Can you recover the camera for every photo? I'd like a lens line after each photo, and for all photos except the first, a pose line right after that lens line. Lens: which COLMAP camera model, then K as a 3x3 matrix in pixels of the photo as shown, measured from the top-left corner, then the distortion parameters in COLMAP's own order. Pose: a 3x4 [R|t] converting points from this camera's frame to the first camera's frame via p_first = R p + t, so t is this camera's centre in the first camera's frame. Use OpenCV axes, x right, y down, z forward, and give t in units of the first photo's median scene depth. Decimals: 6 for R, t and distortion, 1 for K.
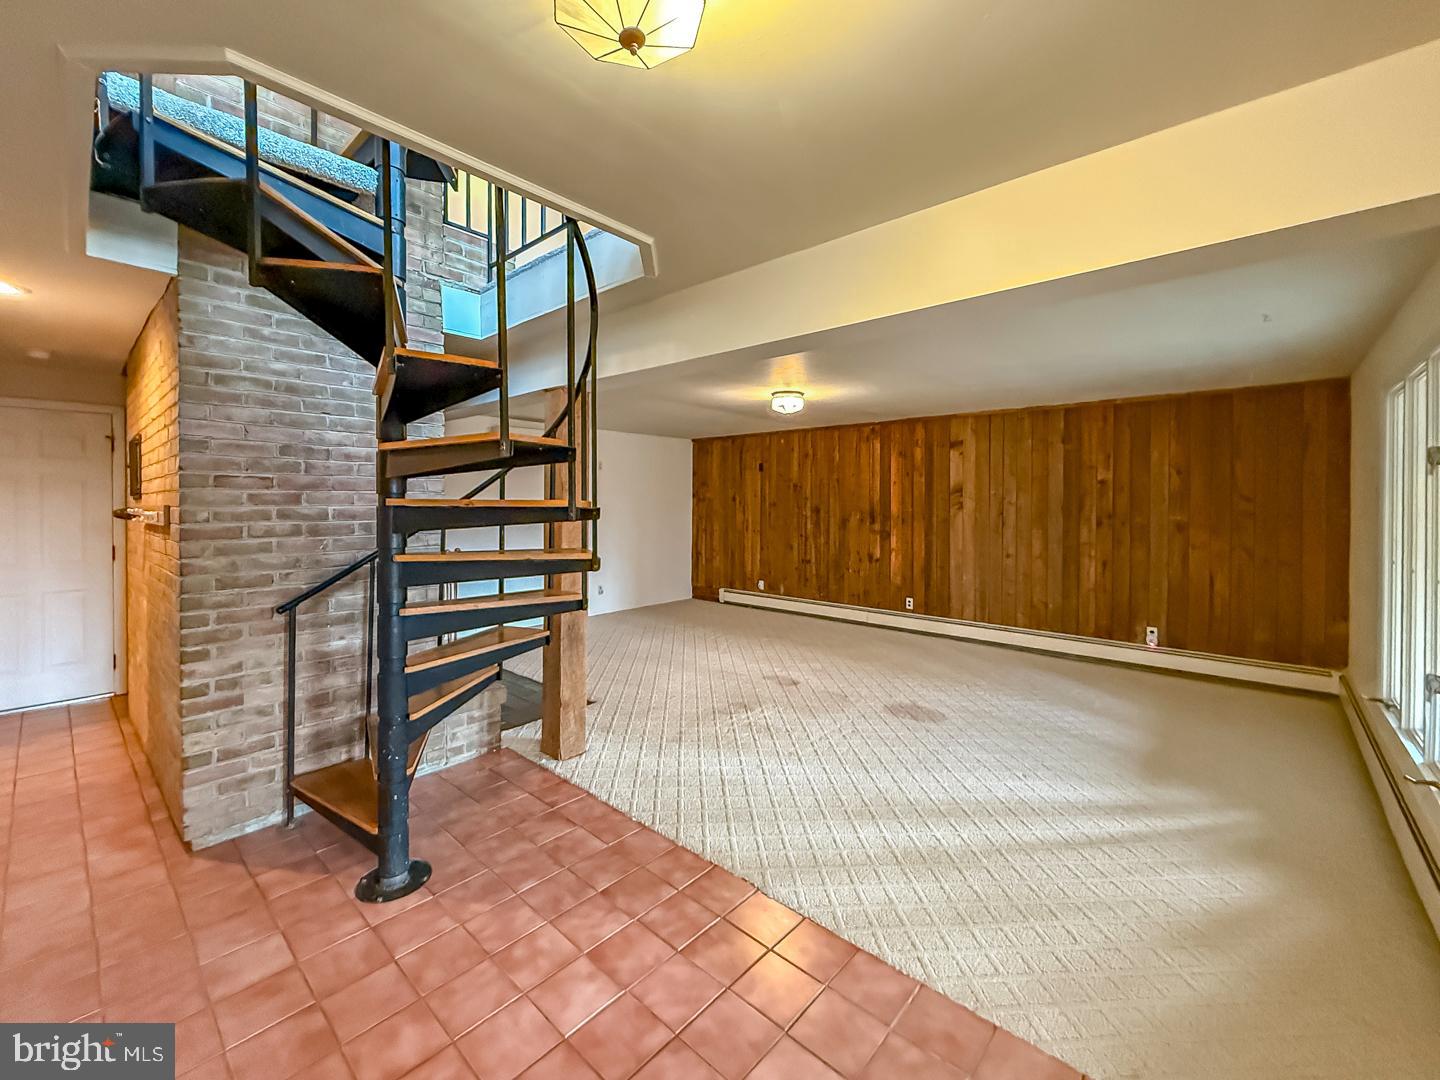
lens RADIAL K [[575.9, 0, 701.3], [0, 575.9, 505.7], [0, 0, 1]] dist [-0.001724, -0.000092]
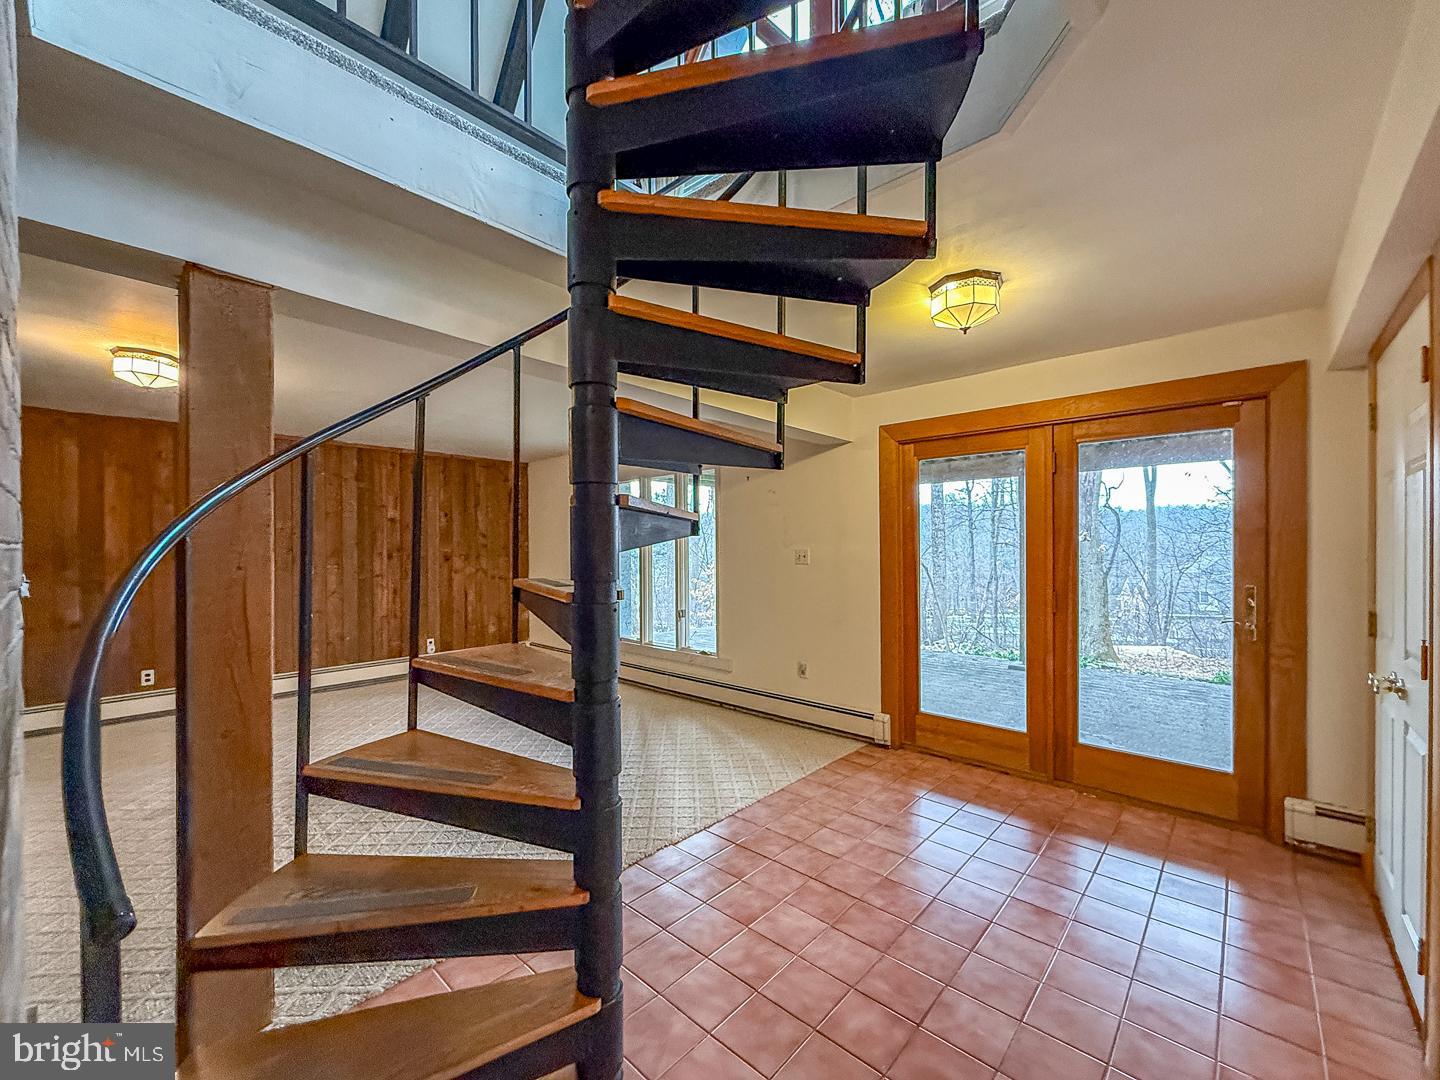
lens RADIAL K [[575.9, 0, 719.2], [0, 575.9, 548.1], [0, 0, 1]] dist [-0.001724, -0.000092]
pose [[0.015856, -0.009062, 0.999833, -0.430140], [0.012251, 0.999886, 0.008868, 0.012324], [-0.999799, 0.012109, 0.015966, 0.337586]]
